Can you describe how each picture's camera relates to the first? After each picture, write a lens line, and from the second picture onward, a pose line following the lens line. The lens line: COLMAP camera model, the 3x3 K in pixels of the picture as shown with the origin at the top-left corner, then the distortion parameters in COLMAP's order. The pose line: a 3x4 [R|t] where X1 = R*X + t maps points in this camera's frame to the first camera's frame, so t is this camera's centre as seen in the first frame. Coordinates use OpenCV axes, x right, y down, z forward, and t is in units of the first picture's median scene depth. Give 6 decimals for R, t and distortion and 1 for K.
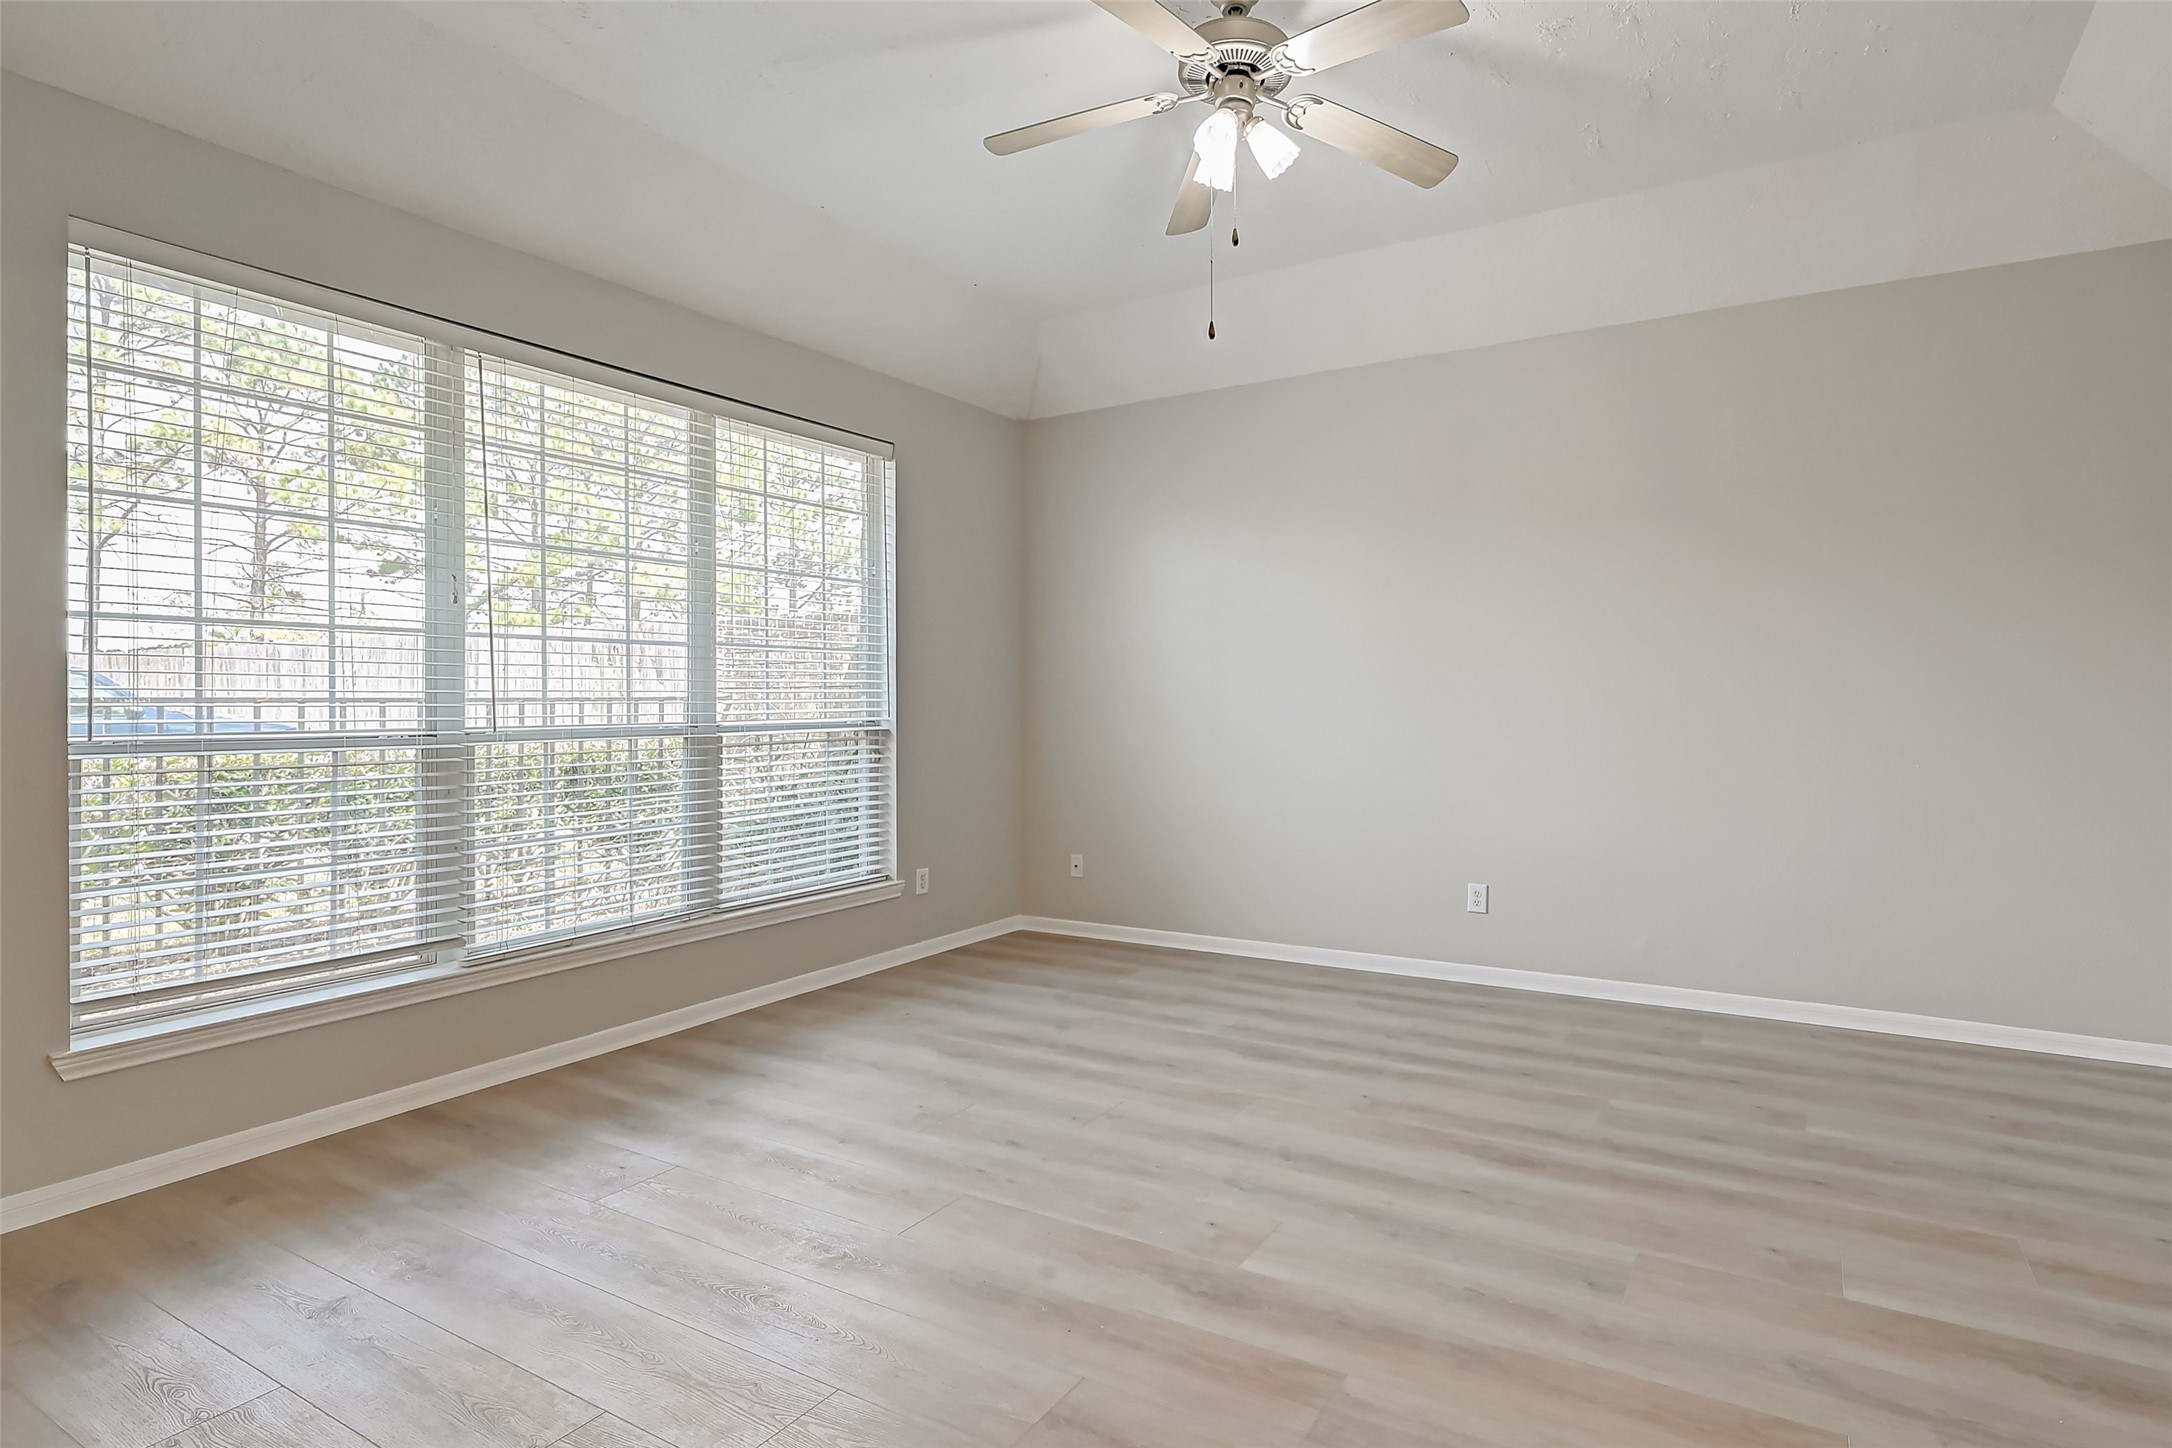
lens RADIAL K [[1025.4, 0, 1238.2], [0, 1025.4, 703.5], [0, 0, 1]] dist [0.001406, -0.006808]
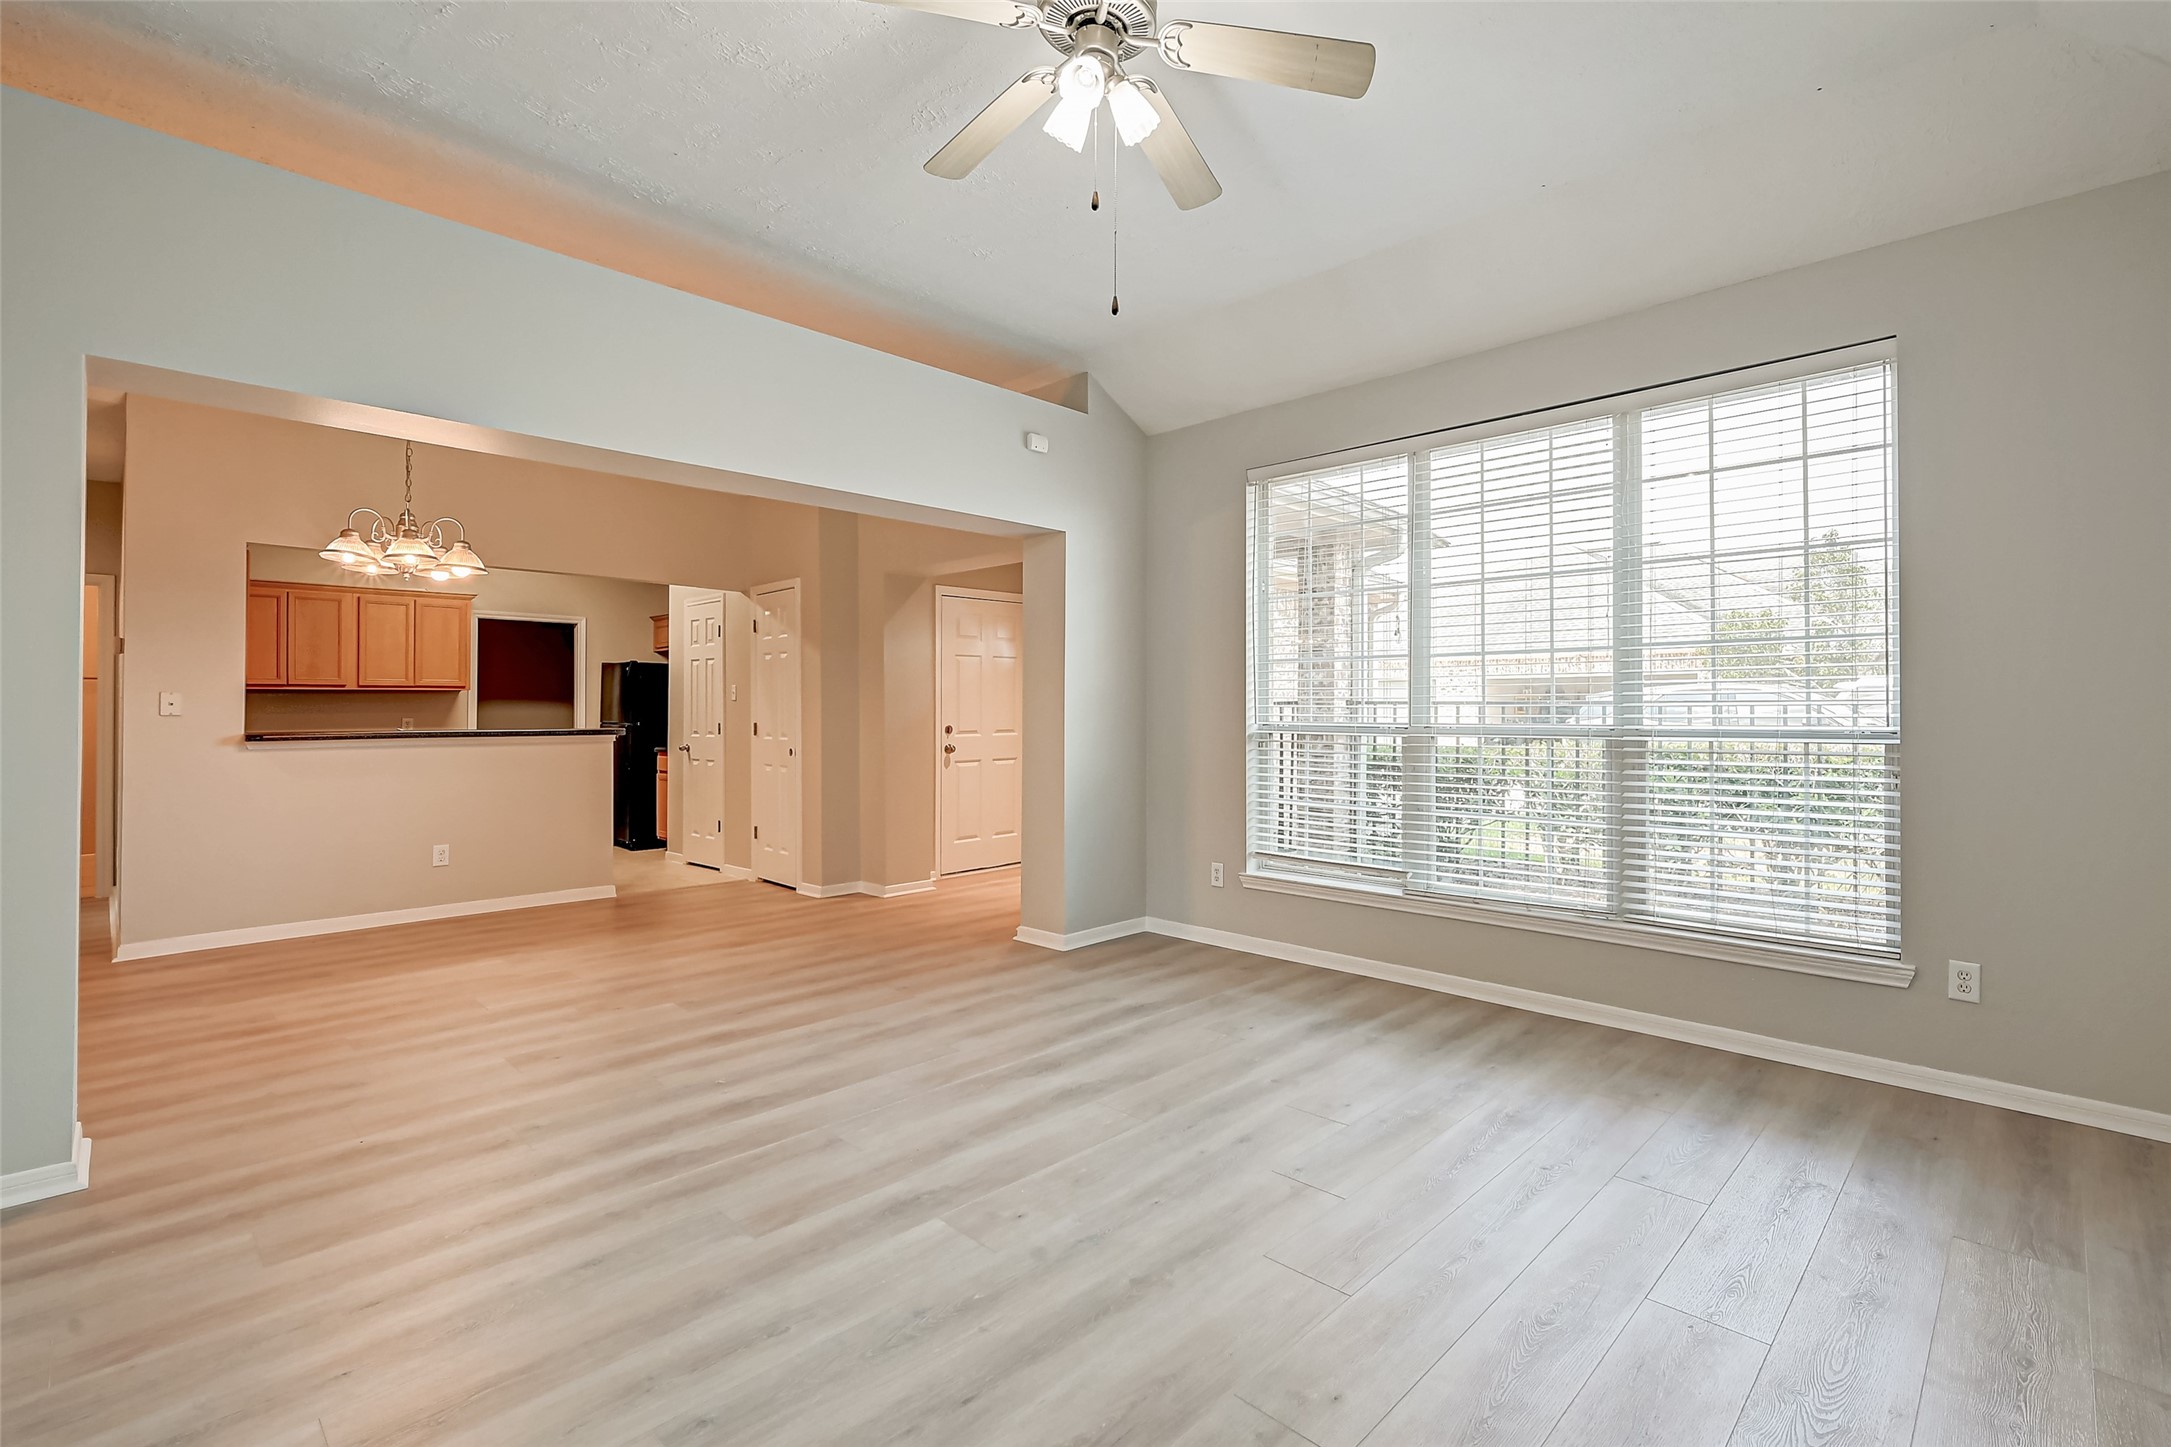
lens RADIAL K [[932.6, 0, 1082.1], [0, 932.6, 690.7], [0, 0, 1]] dist [0.001122, 0.000157]
pose [[-0.249015, -0.008129, -0.968465, 0.496778], [0.003738, 0.999949, -0.009355, -0.009159], [0.968492, -0.005949, -0.248972, 0.734743]]
